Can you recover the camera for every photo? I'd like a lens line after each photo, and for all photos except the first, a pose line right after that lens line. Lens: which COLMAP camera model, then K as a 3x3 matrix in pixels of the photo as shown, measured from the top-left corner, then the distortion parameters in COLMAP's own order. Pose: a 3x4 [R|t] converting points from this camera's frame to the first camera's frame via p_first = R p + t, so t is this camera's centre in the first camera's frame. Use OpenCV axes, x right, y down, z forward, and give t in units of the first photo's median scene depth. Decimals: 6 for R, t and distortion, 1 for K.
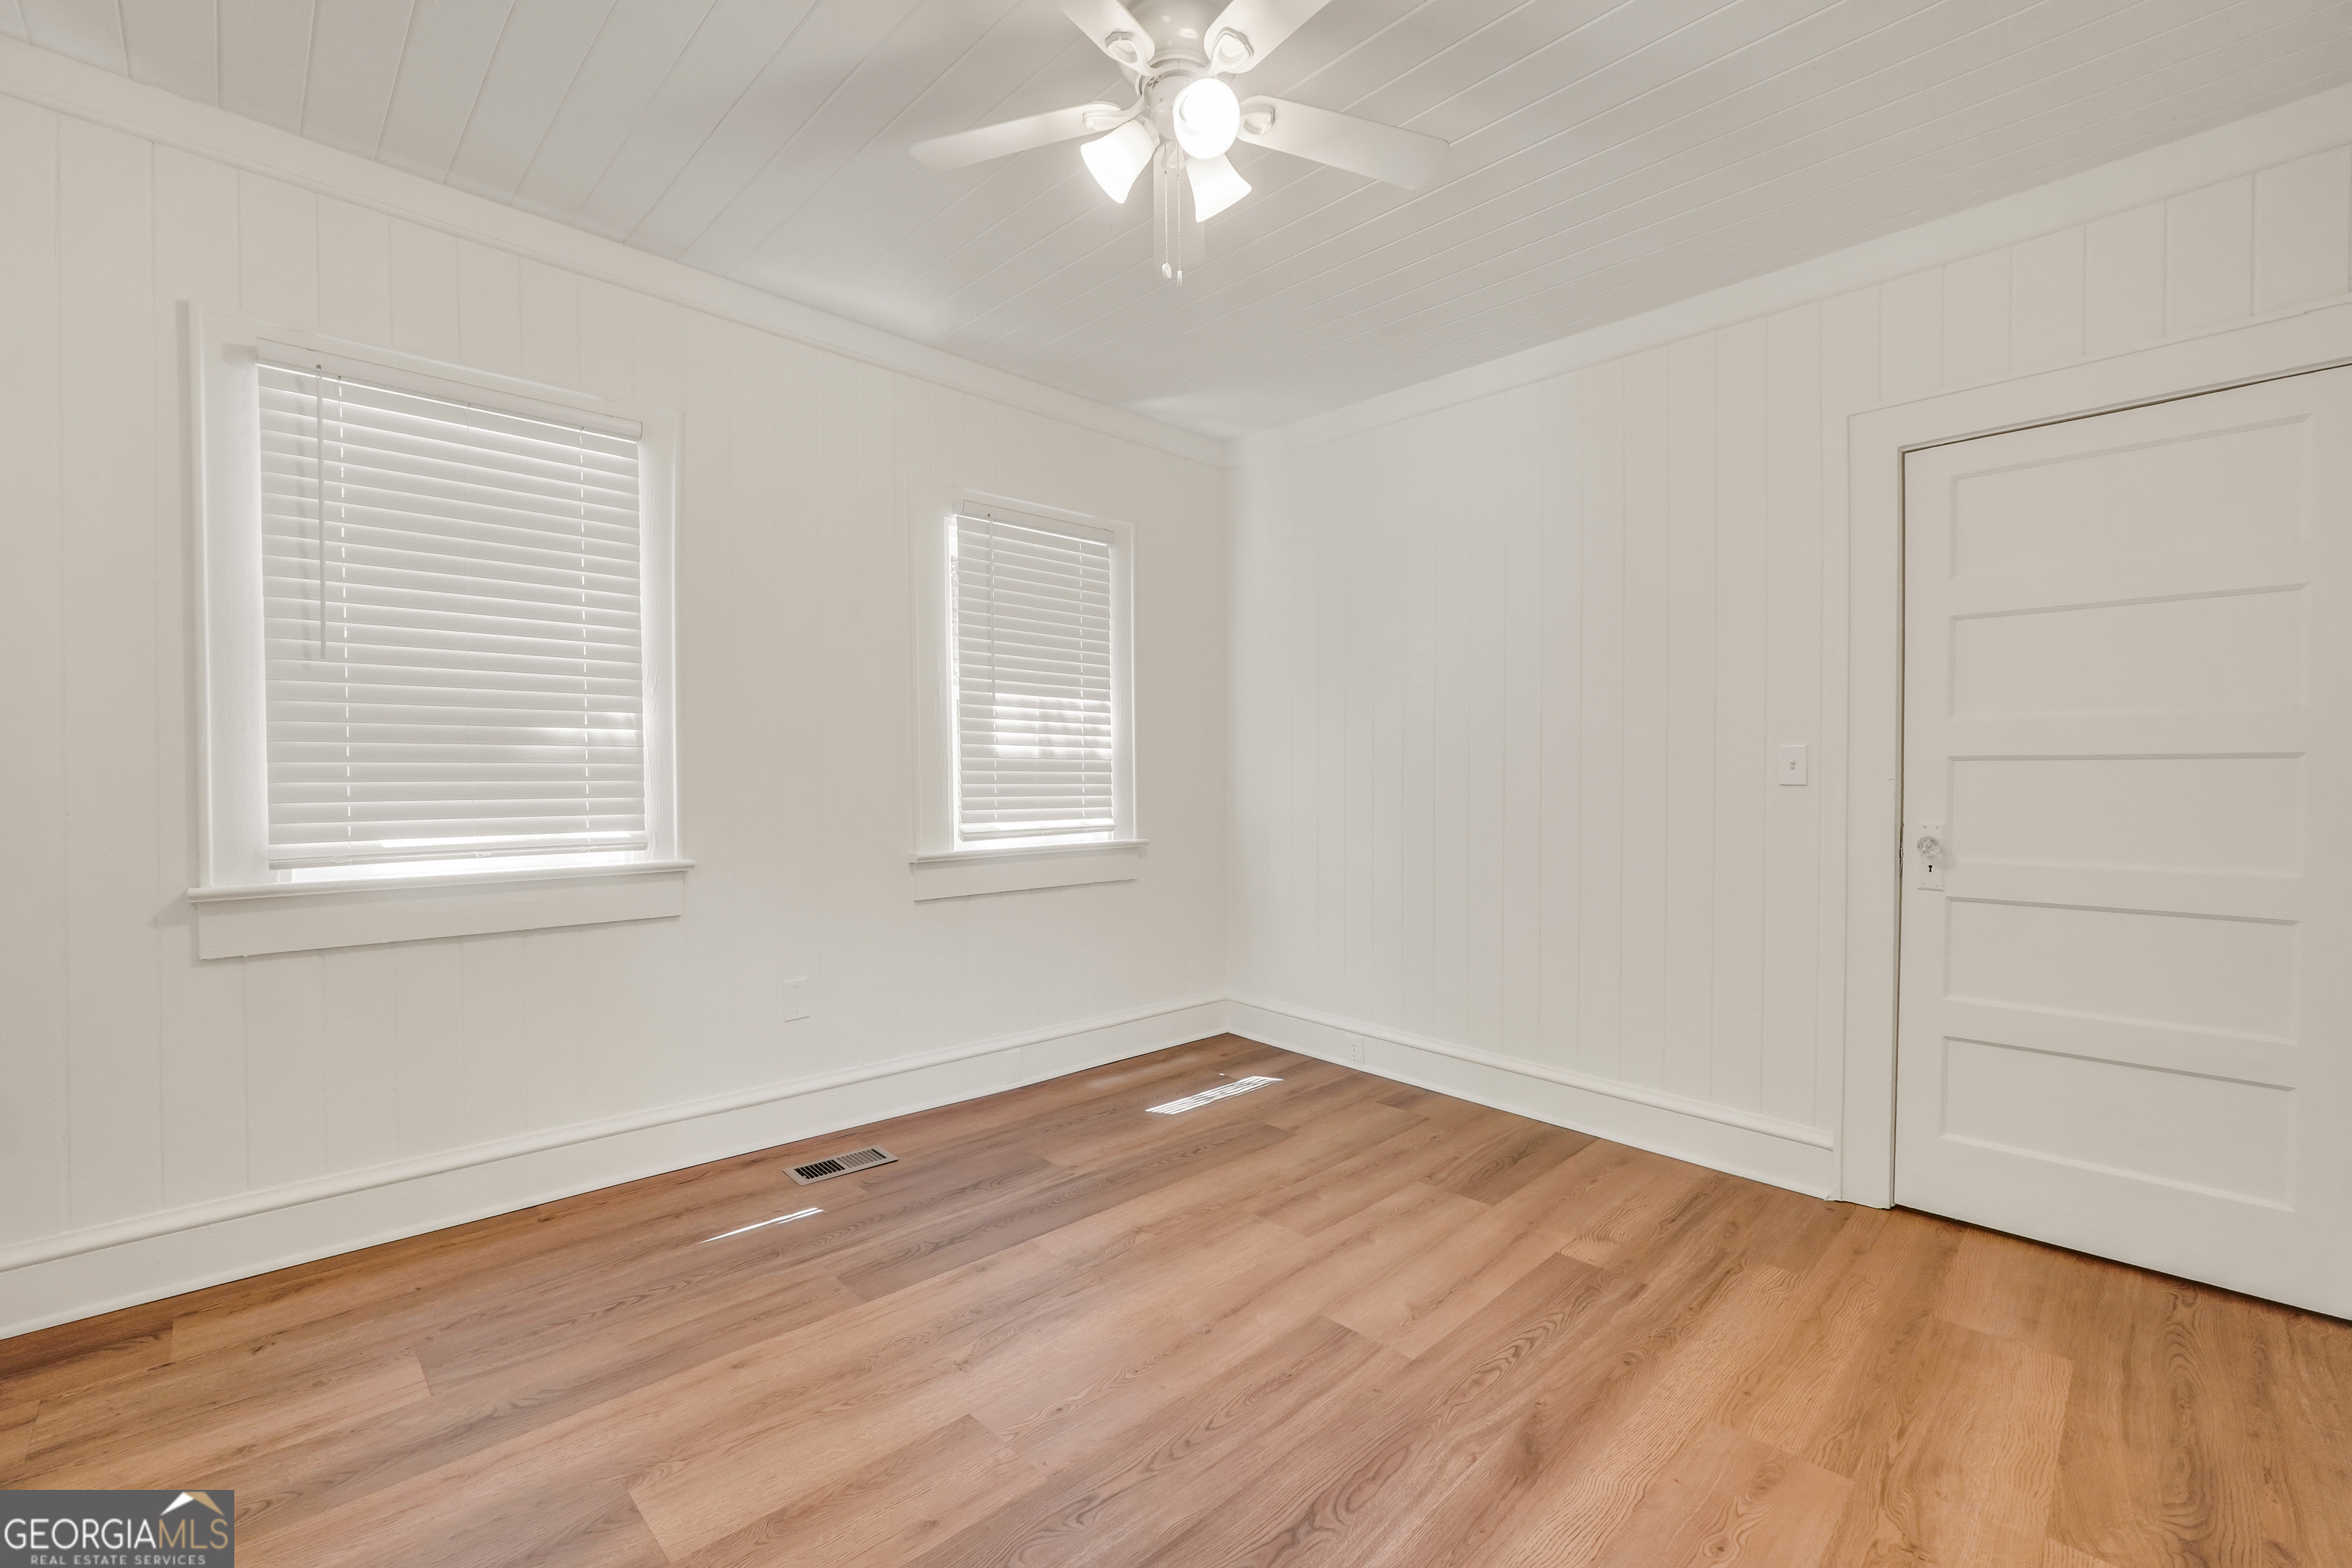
lens RADIAL K [[1000.0, 0, 1167.5], [0, 1000.0, 768.2], [0, 0, 1]] dist [-0.015309, 0.005321]
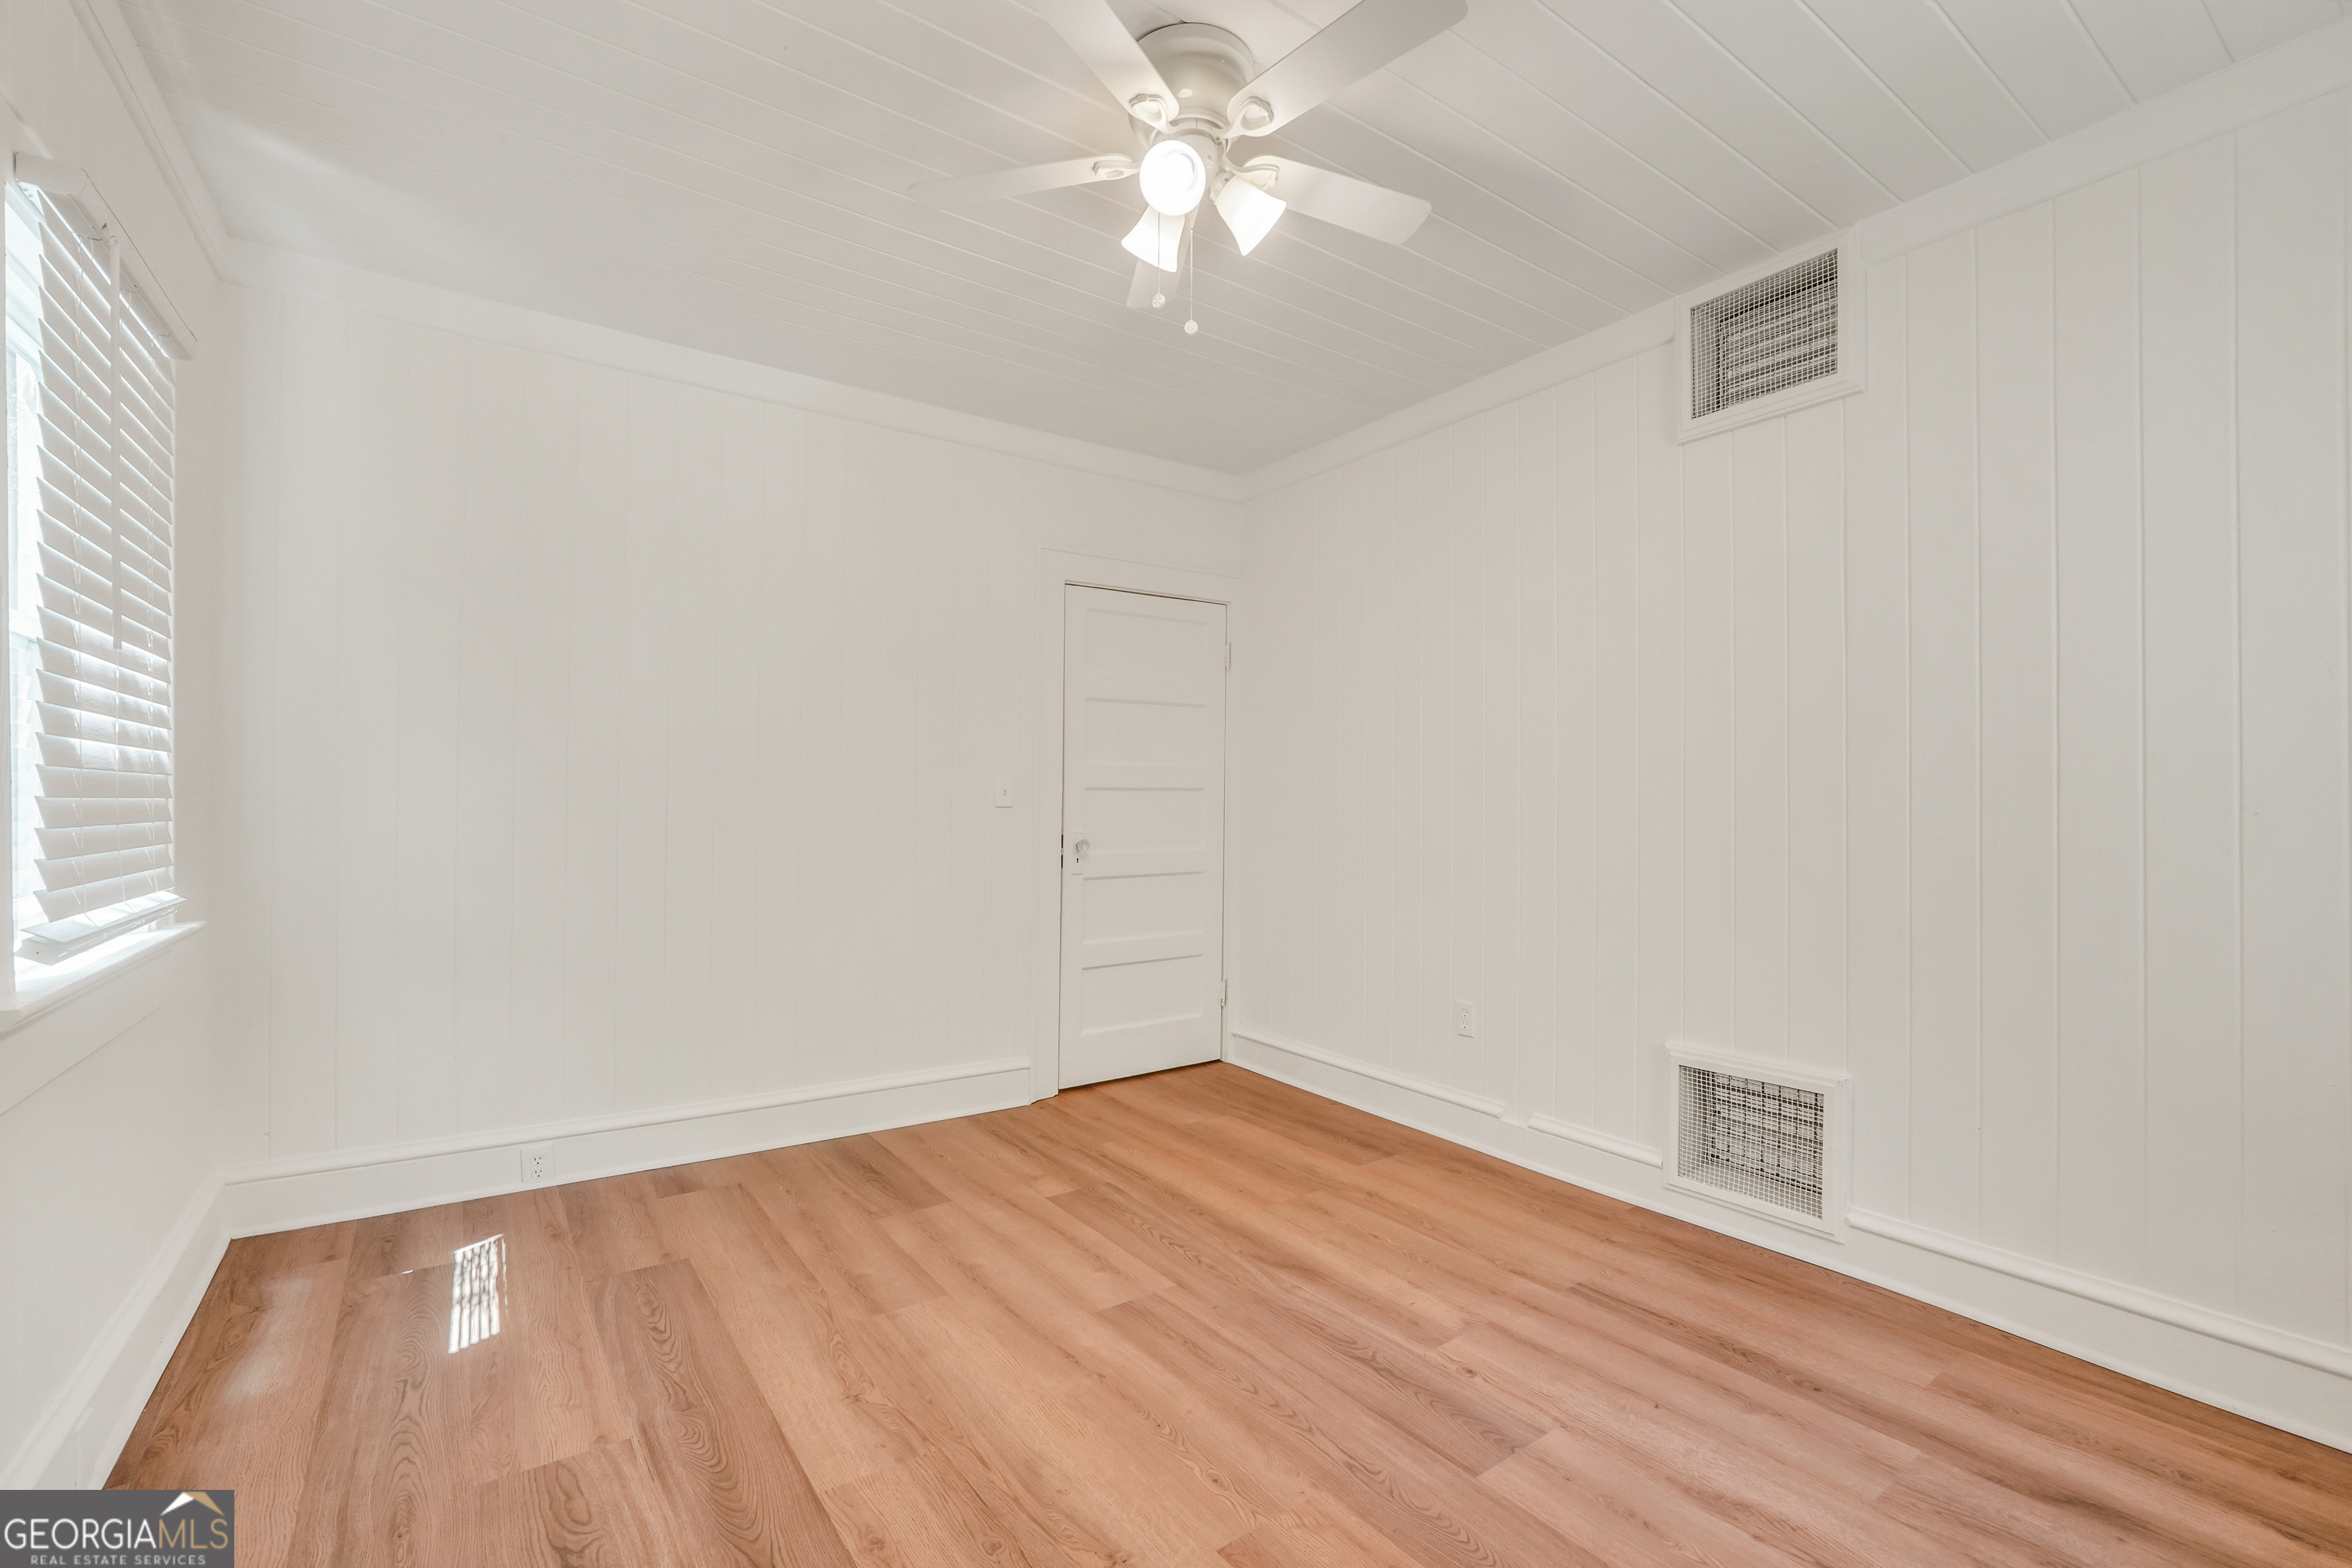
lens RADIAL K [[1000.0, 0, 1167.5], [0, 1000.0, 768.2], [0, 0, 1]] dist [-0.015309, 0.005321]
pose [[0.154543, 0.025210, 0.987664, -0.698061], [-0.009086, 0.999668, -0.024095, -0.004280], [-0.987944, -0.005250, 0.154721, 0.593875]]
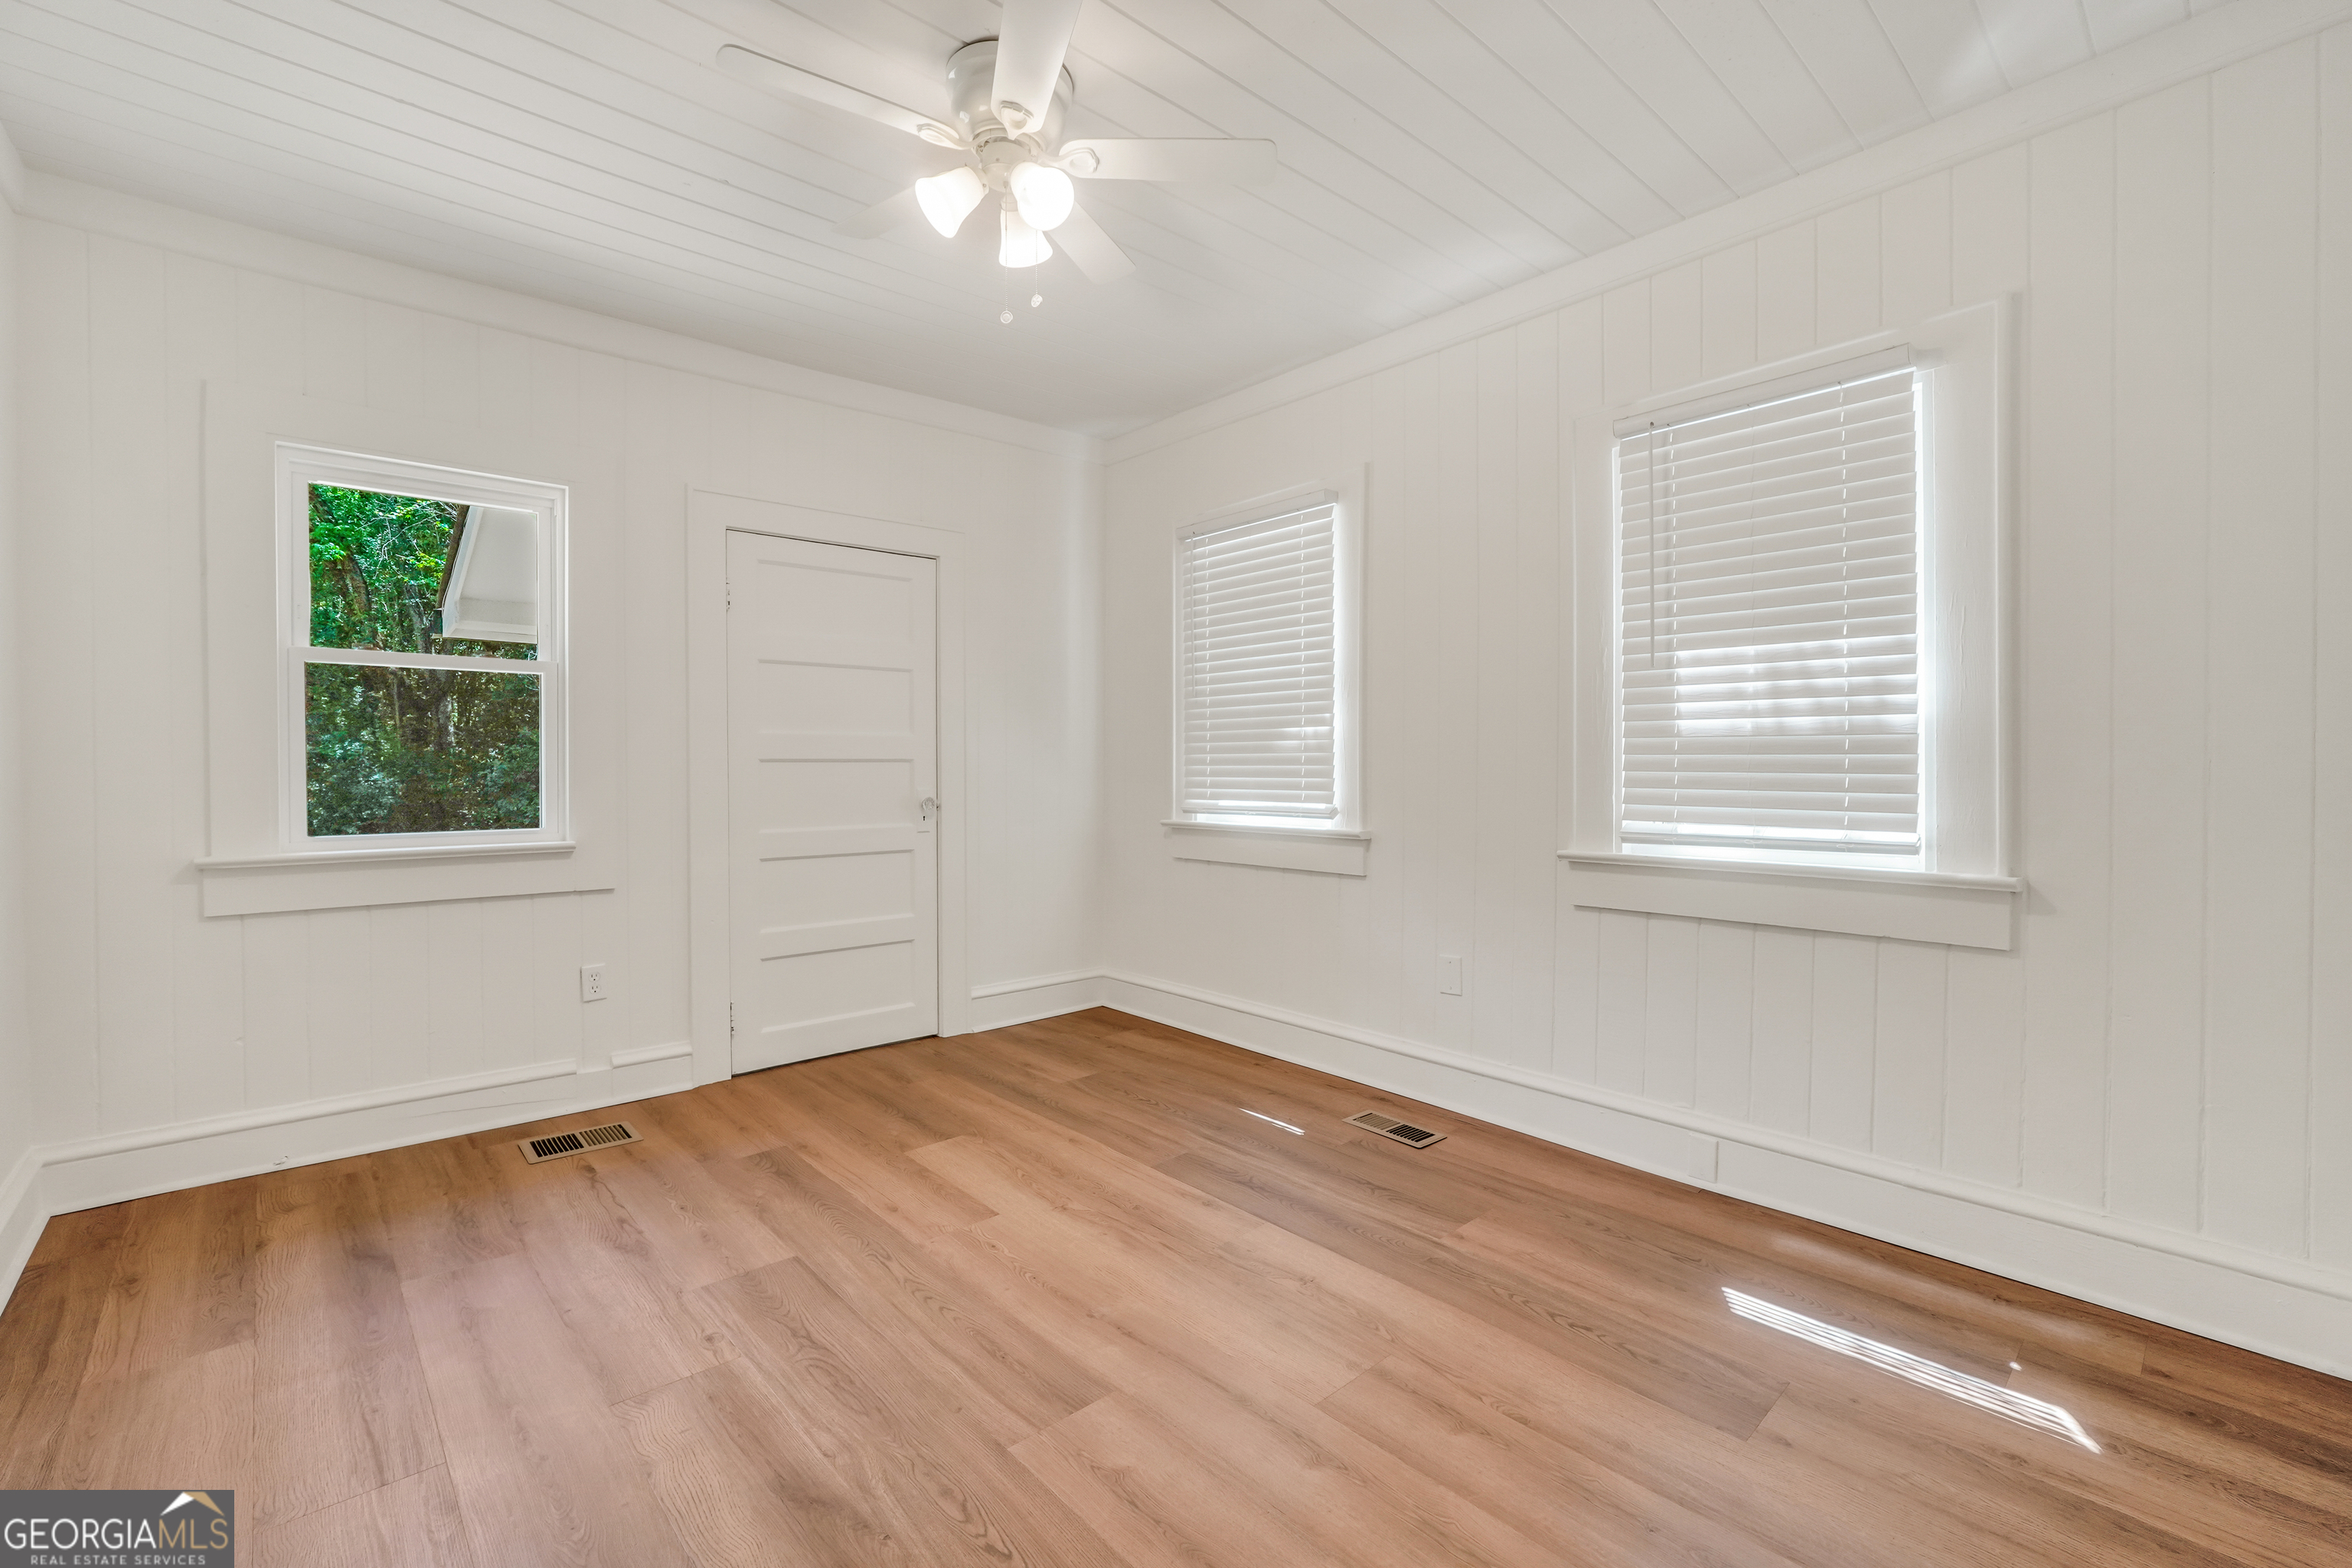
lens RADIAL K [[1000.0, 0, 1167.5], [0, 1000.0, 768.2], [0, 0, 1]] dist [-0.015309, 0.005321]
pose [[-0.038475, -0.000166, -0.999260, 0.775722], [0.003420, 0.999994, -0.000298, 0.015517], [0.999254, -0.003429, -0.038474, 0.840993]]
